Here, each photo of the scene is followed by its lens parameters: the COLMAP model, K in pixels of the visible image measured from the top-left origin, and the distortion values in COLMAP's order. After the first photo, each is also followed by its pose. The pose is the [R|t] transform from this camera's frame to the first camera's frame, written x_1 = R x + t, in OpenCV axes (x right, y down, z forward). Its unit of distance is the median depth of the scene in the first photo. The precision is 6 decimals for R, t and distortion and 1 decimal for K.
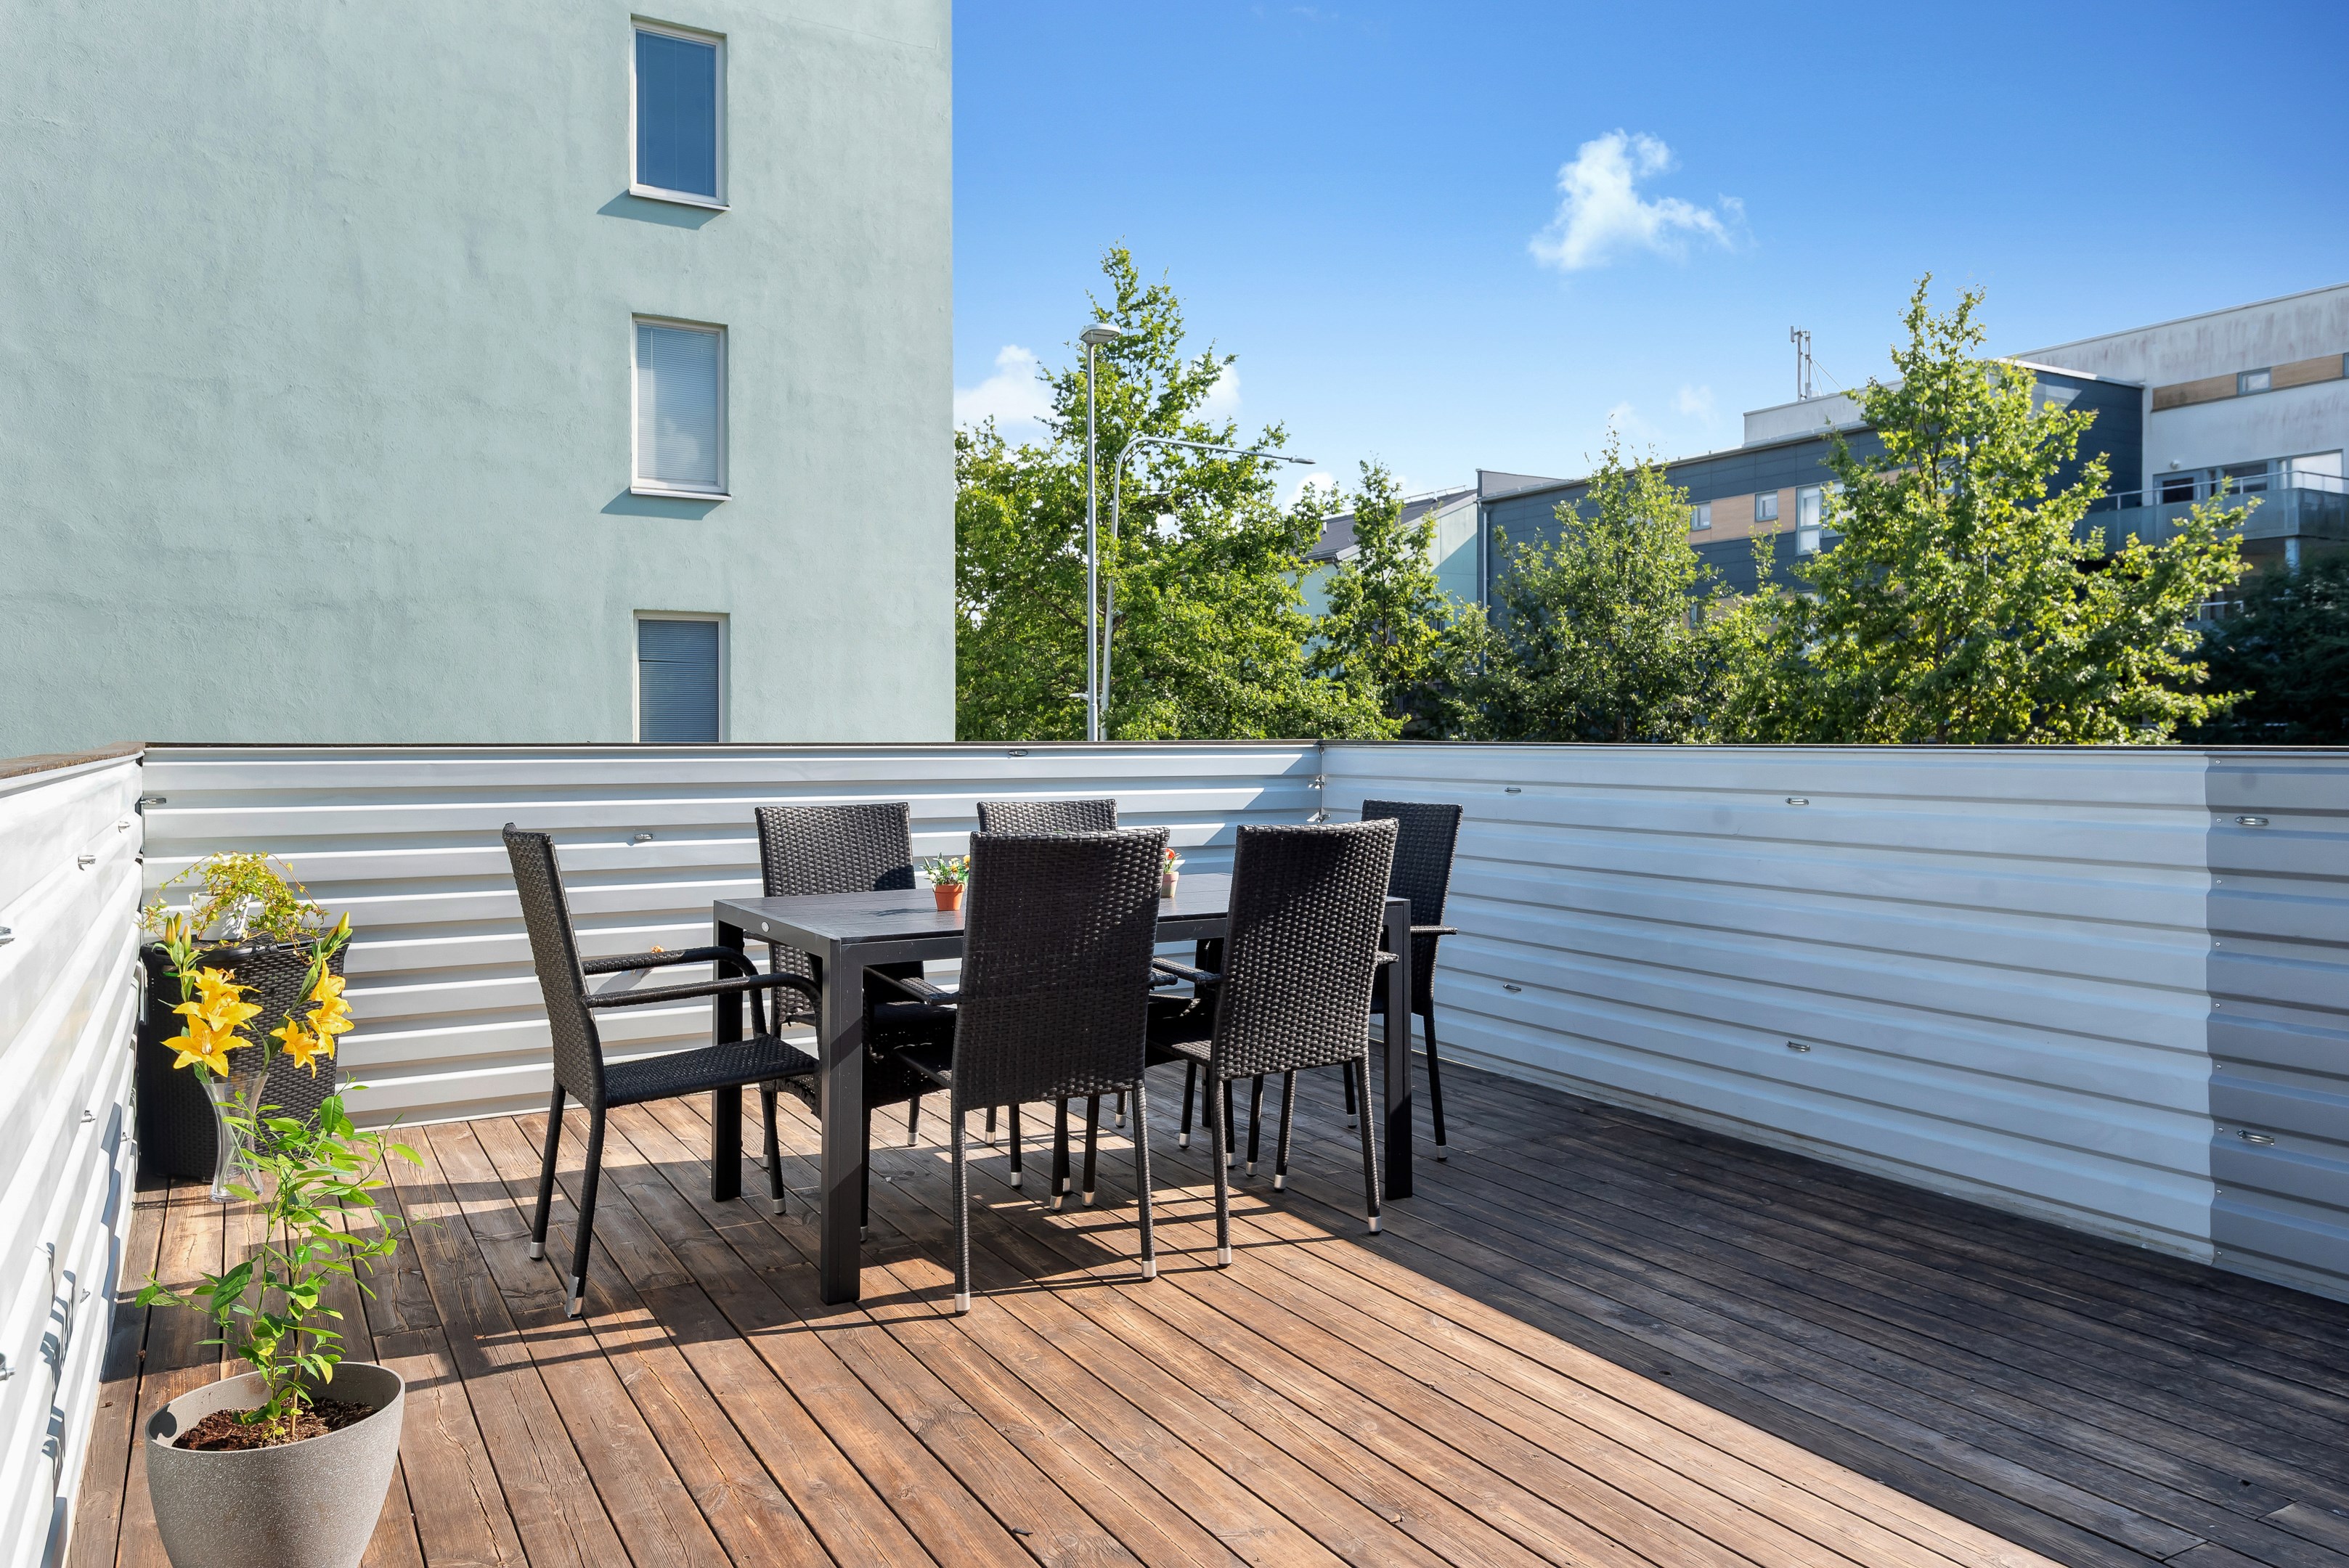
lens RADIAL K [[1633.7, 0, 1176.5], [0, 1633.7, 735.9], [0, 0, 1]] dist [0.025514, -0.002048]
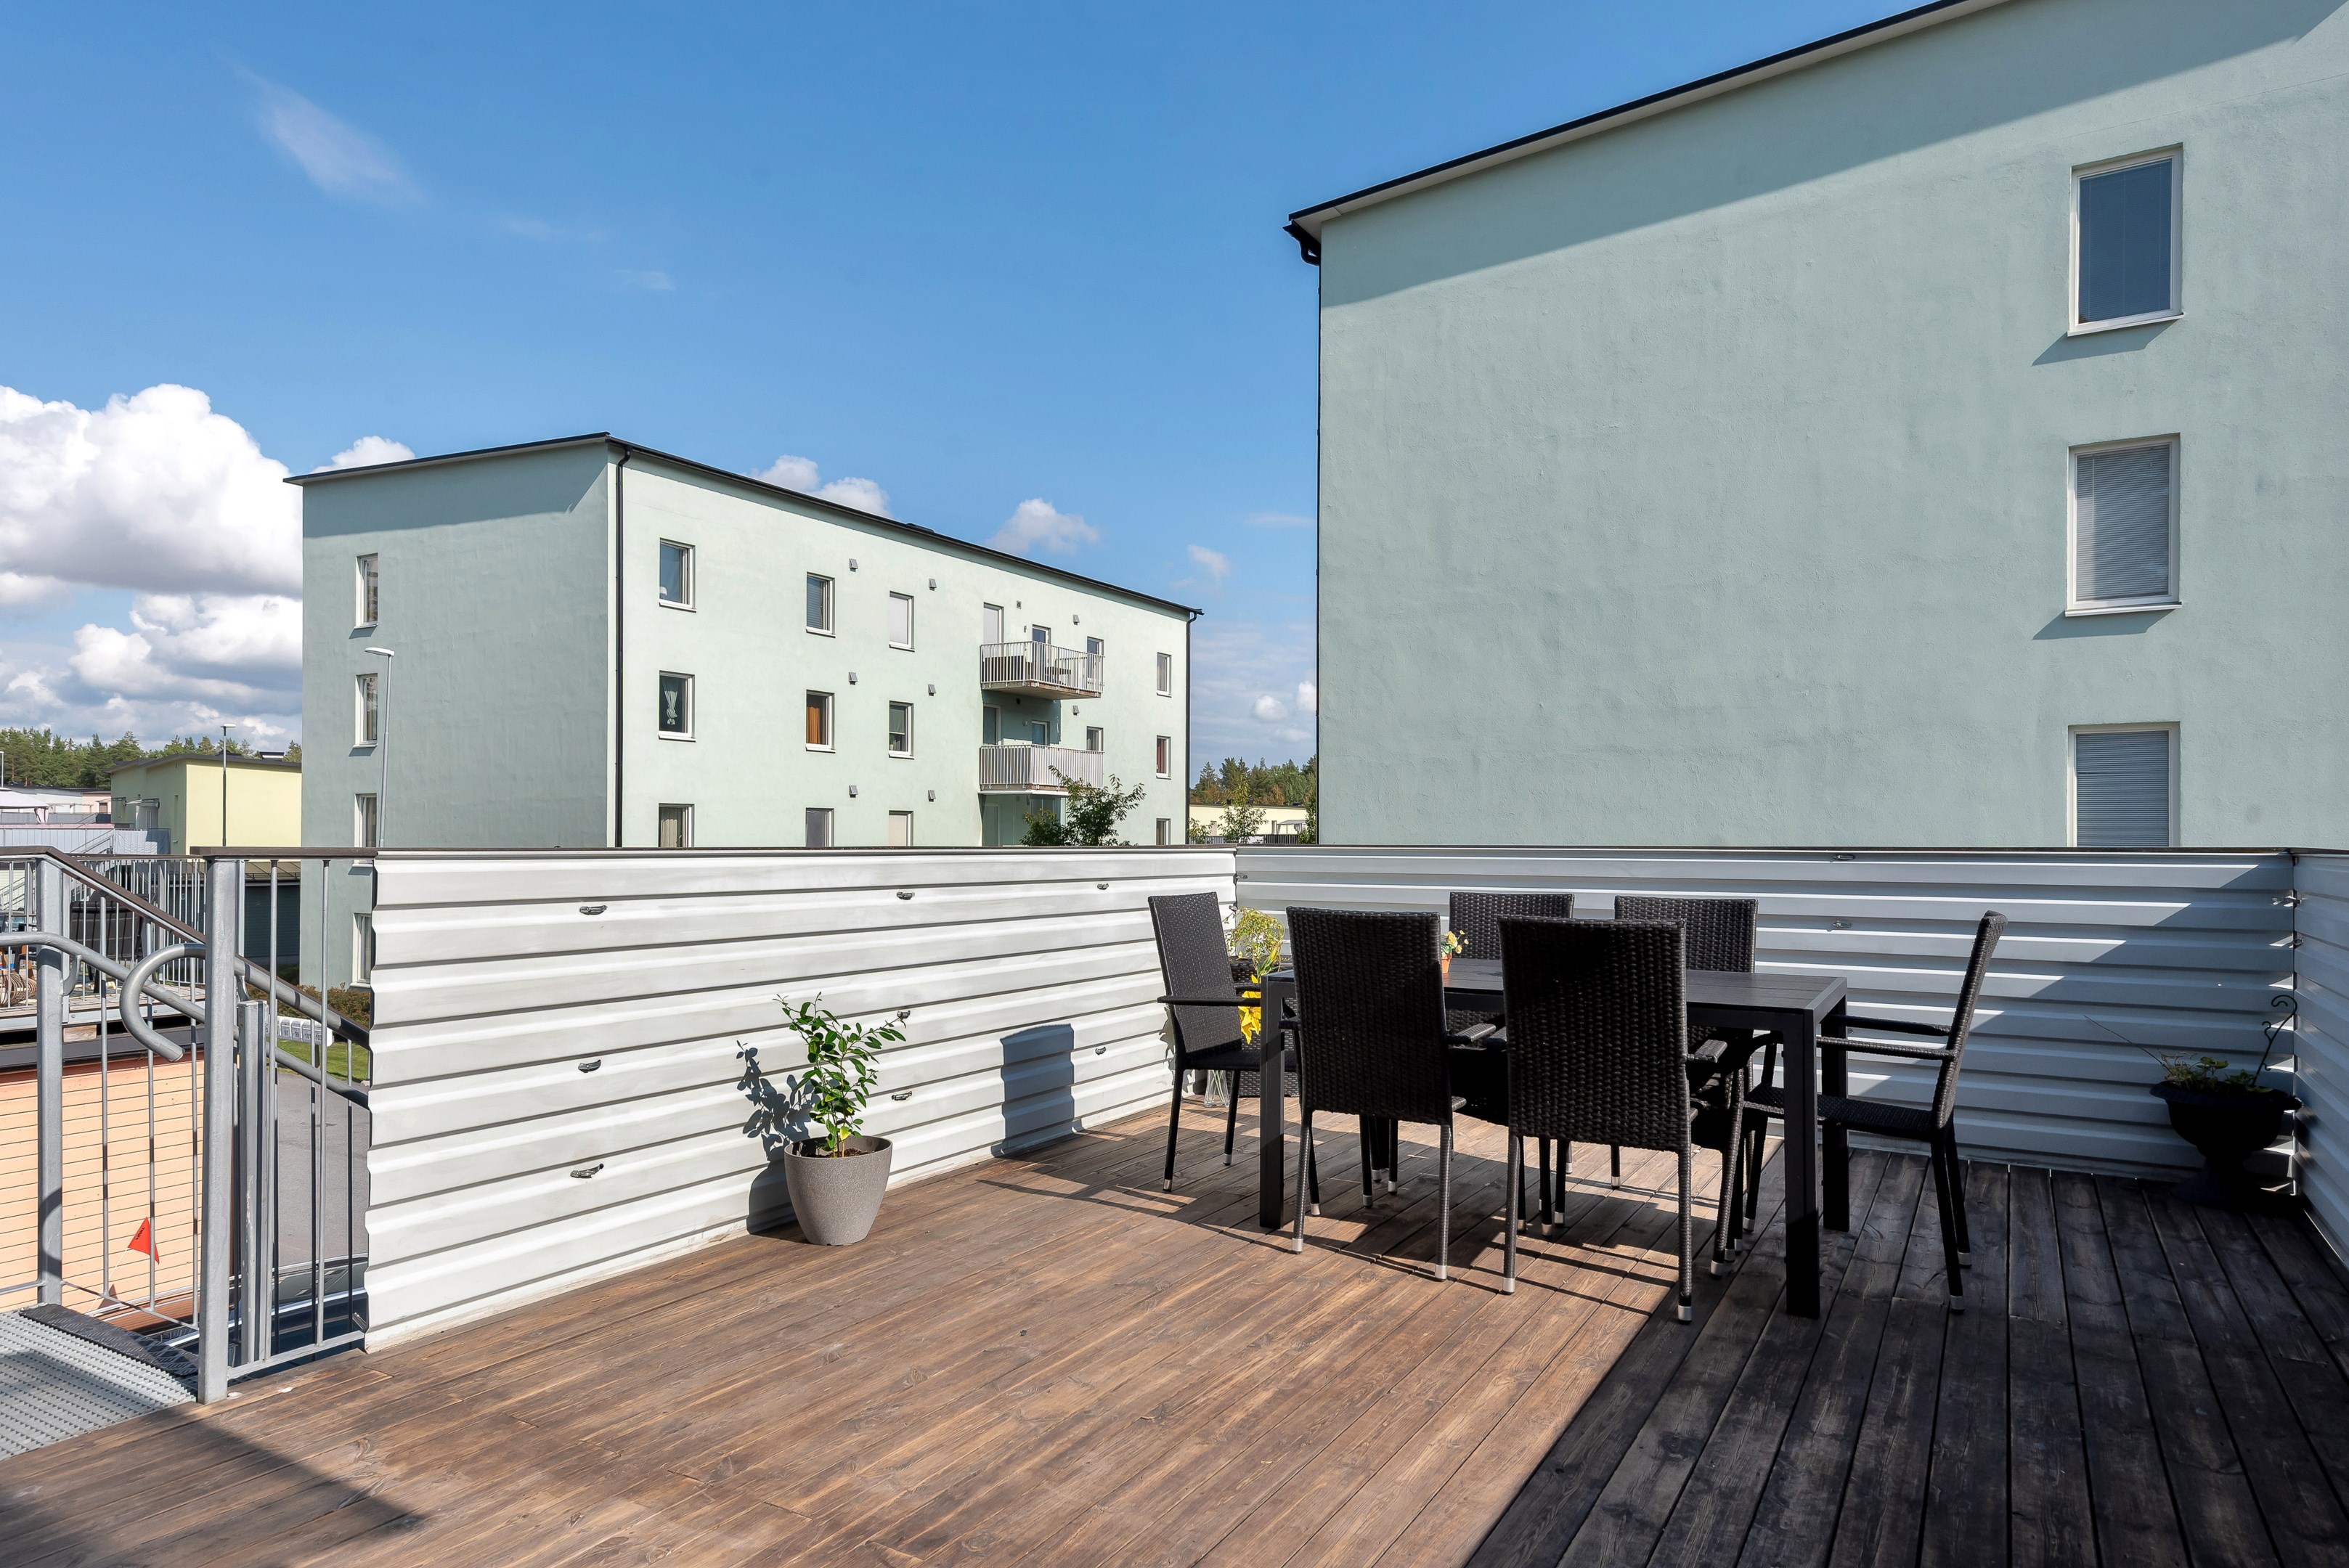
lens RADIAL K [[1352.3, 0, 1177.0], [0, 1352.3, 845.2], [0, 0, 1]] dist [0.004197, 0.000076]
pose [[0.476476, 0.003069, -0.879182, 0.667143], [-0.003239, 0.999993, 0.001735, 0.003192], [0.879181, 0.002021, 0.476483, 0.291813]]
